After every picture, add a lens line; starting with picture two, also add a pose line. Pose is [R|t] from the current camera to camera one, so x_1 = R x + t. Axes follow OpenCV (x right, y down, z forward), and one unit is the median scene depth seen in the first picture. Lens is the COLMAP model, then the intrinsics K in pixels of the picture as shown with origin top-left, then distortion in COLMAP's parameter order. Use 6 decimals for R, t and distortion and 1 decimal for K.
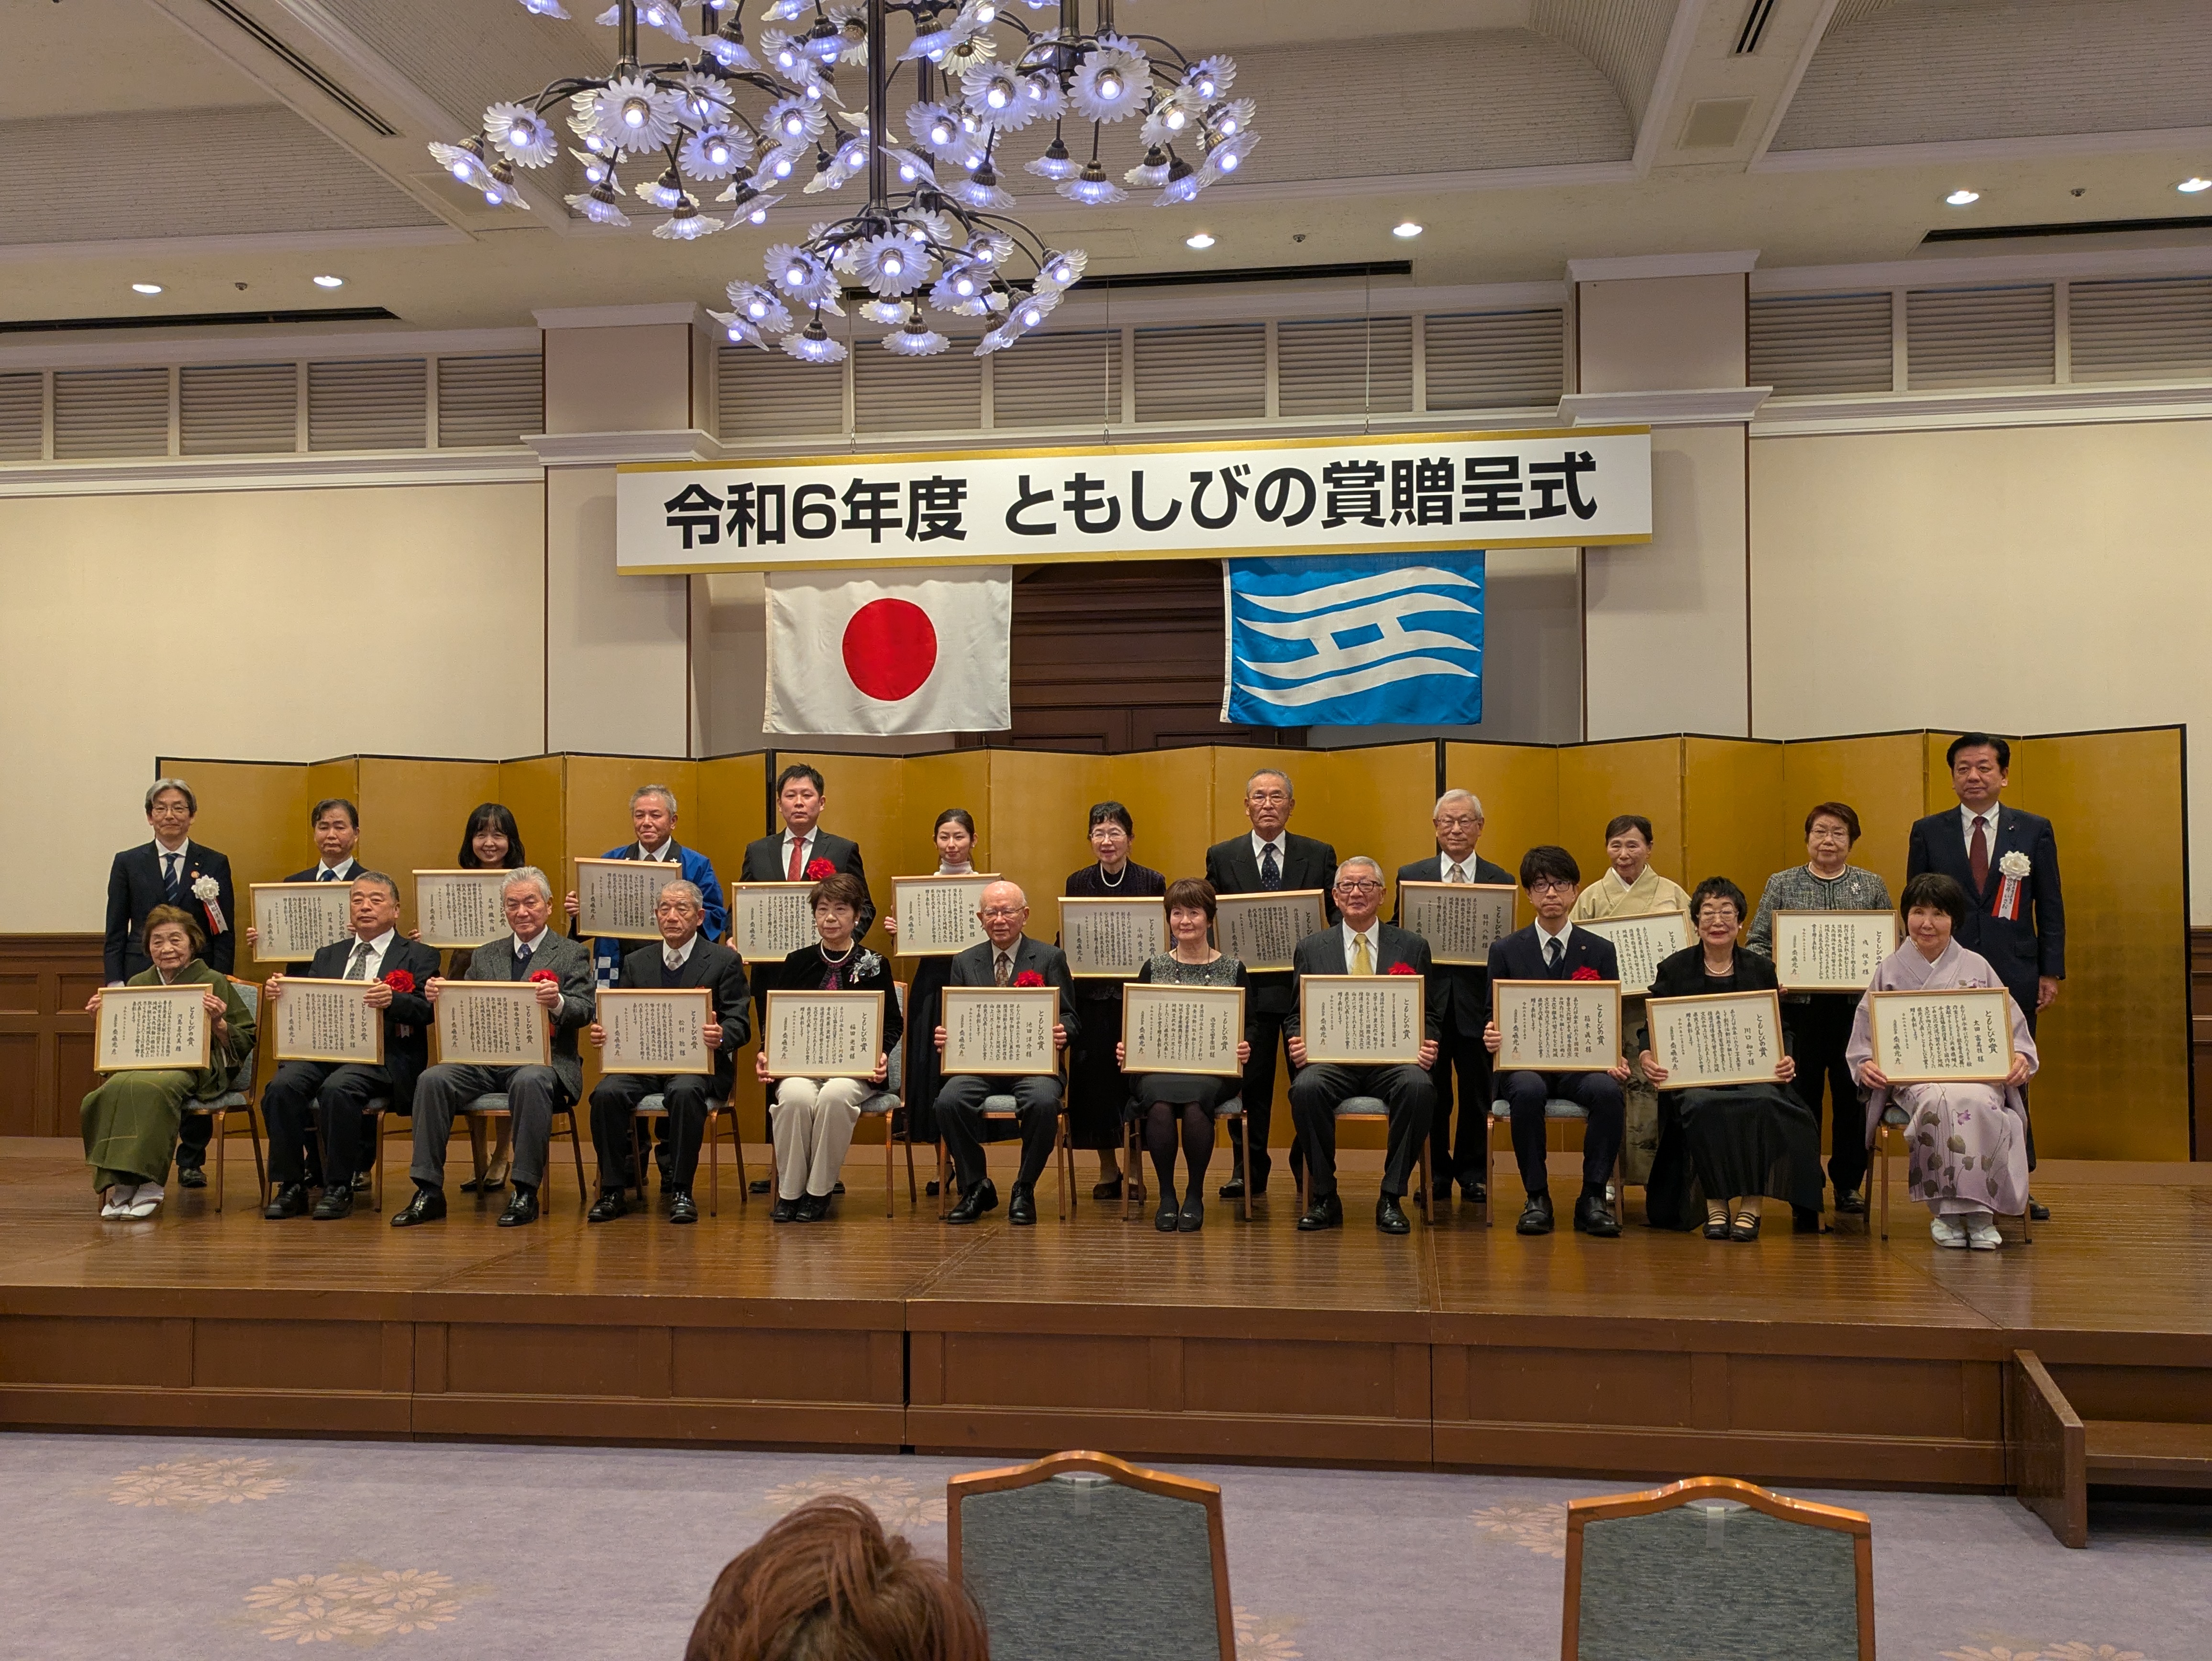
lens RADIAL K [[2433.6, 0, 1106.0], [0, 2433.6, 830.5], [0, 0, 1]] dist [0.074131, -0.064068]
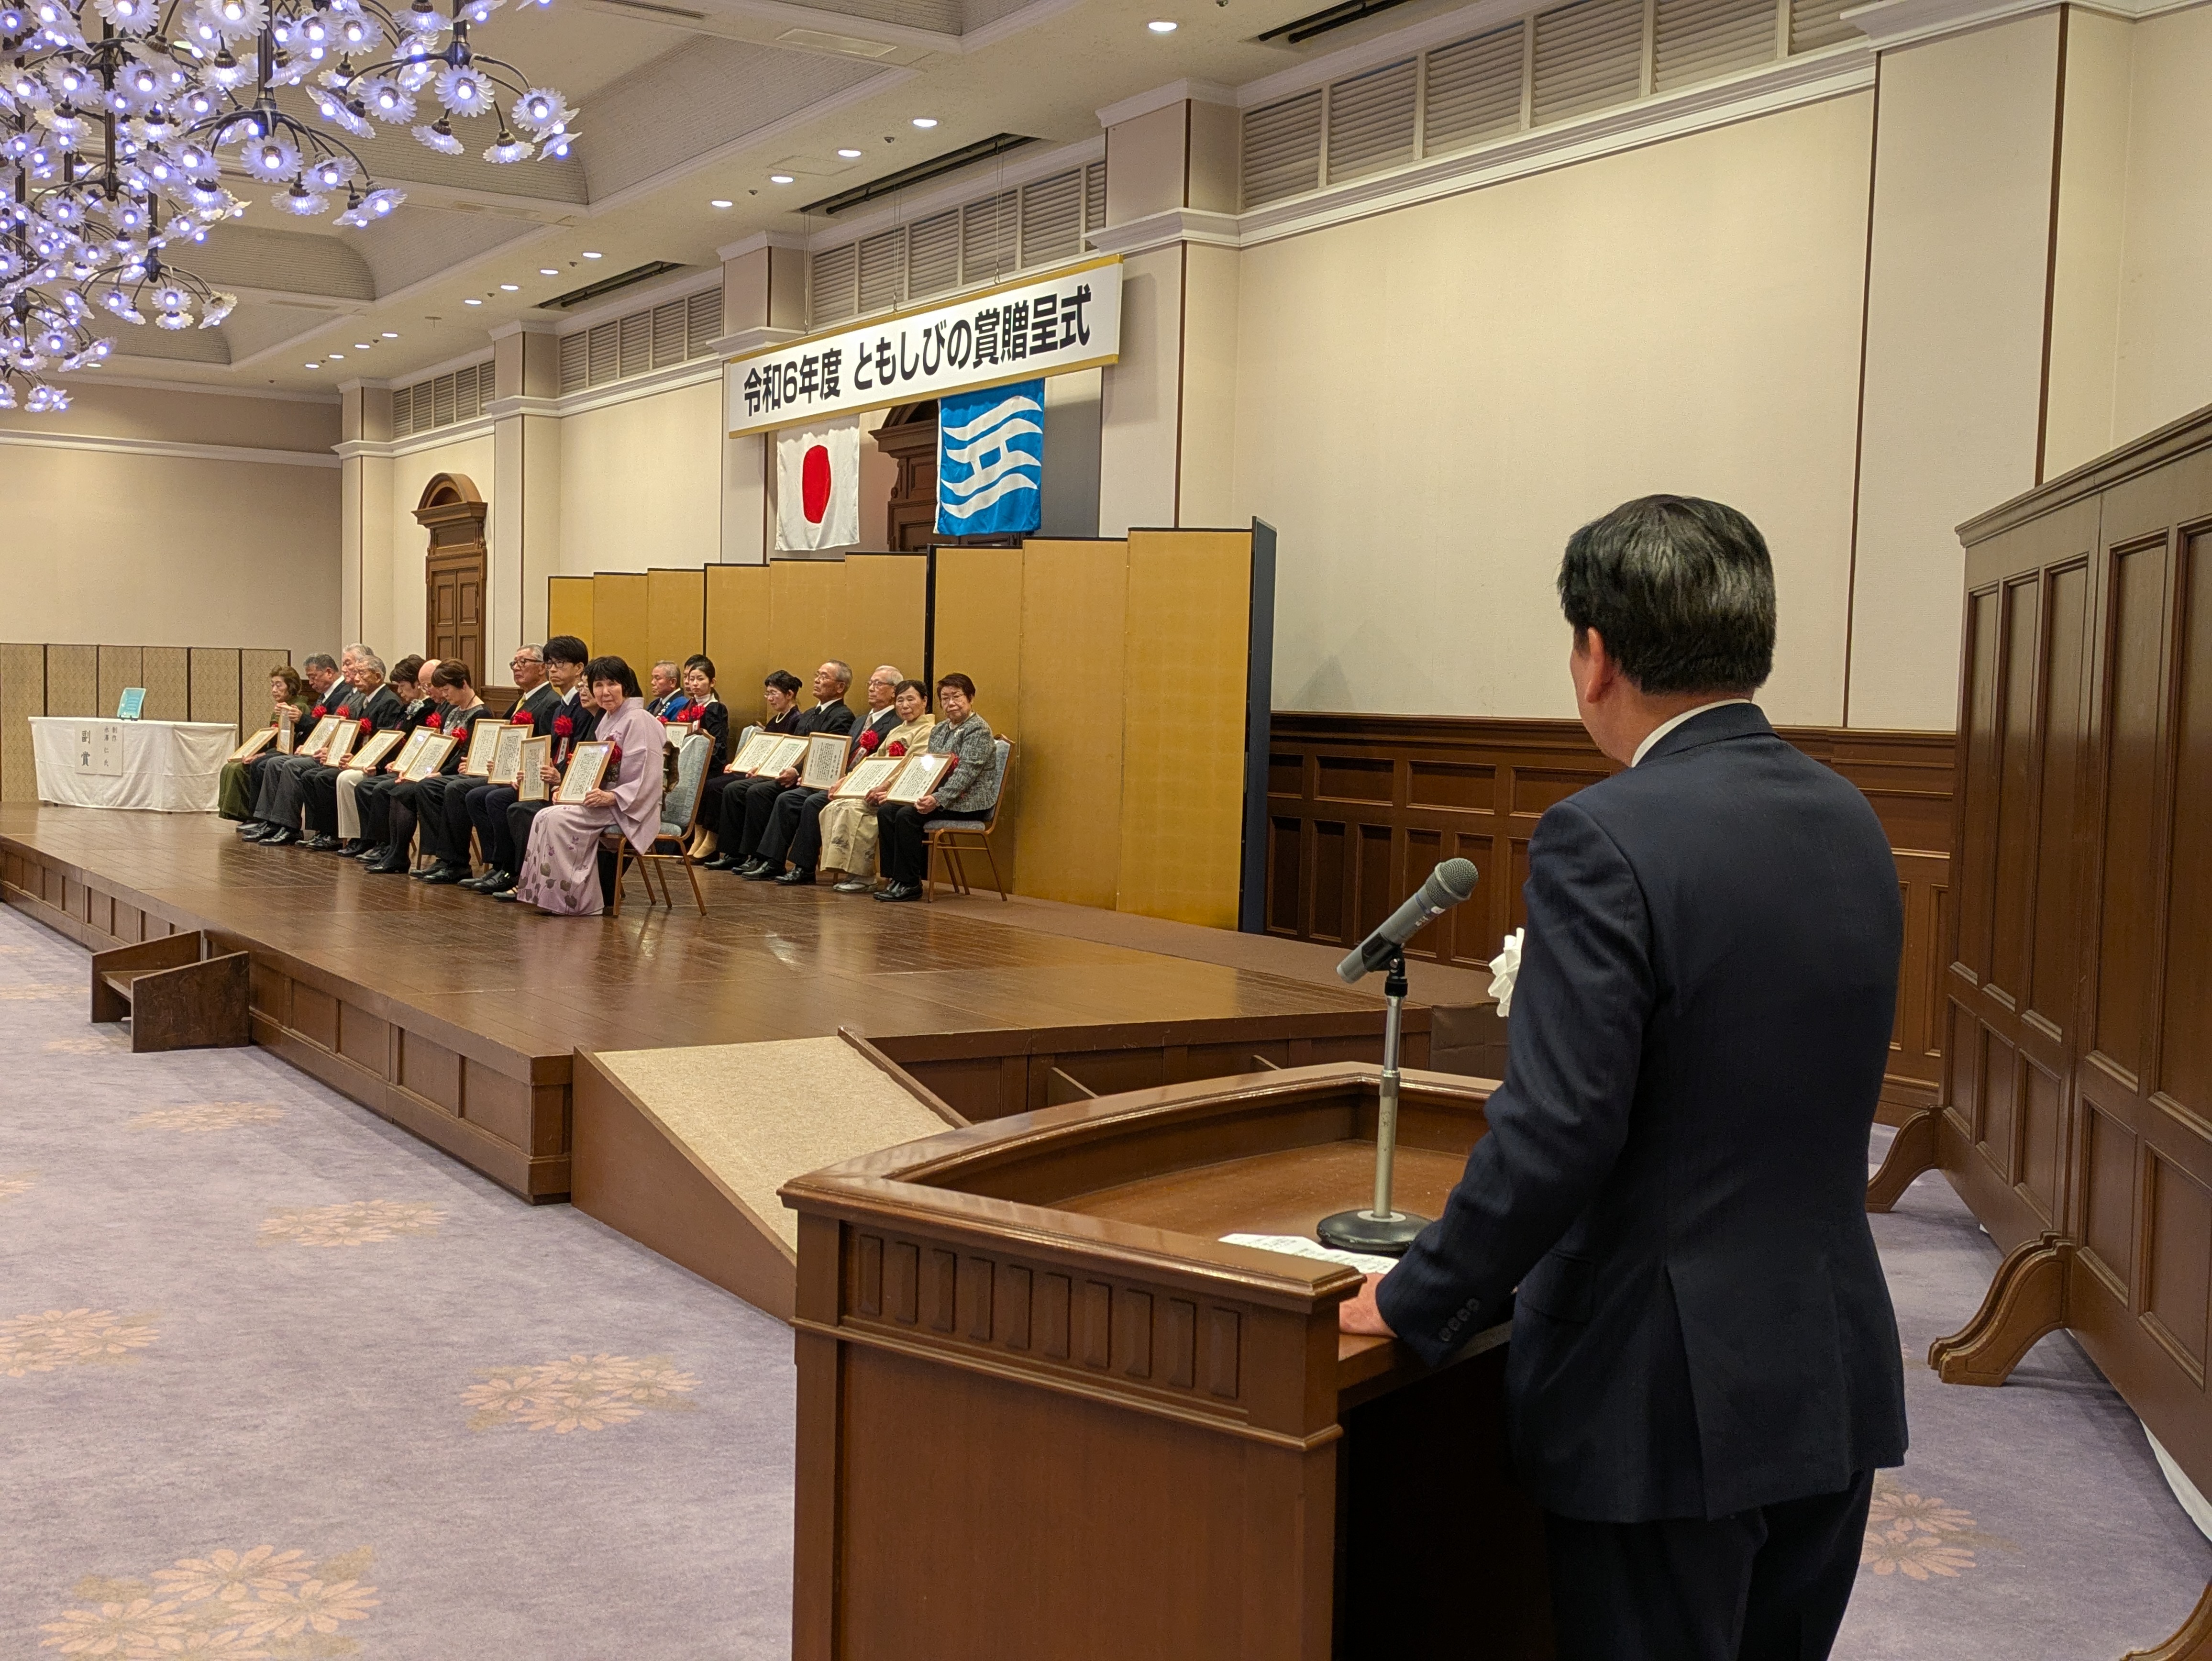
lens RADIAL K [[2433.6, 0, 1106.0], [0, 2433.6, 830.5], [0, 0, 1]] dist [0.074131, -0.064068]
pose [[0.653945, 0.059871, -0.754170, 1.054947], [0.015990, 0.995547, 0.092899, -0.007423], [0.756373, -0.072810, 0.650075, 0.246015]]
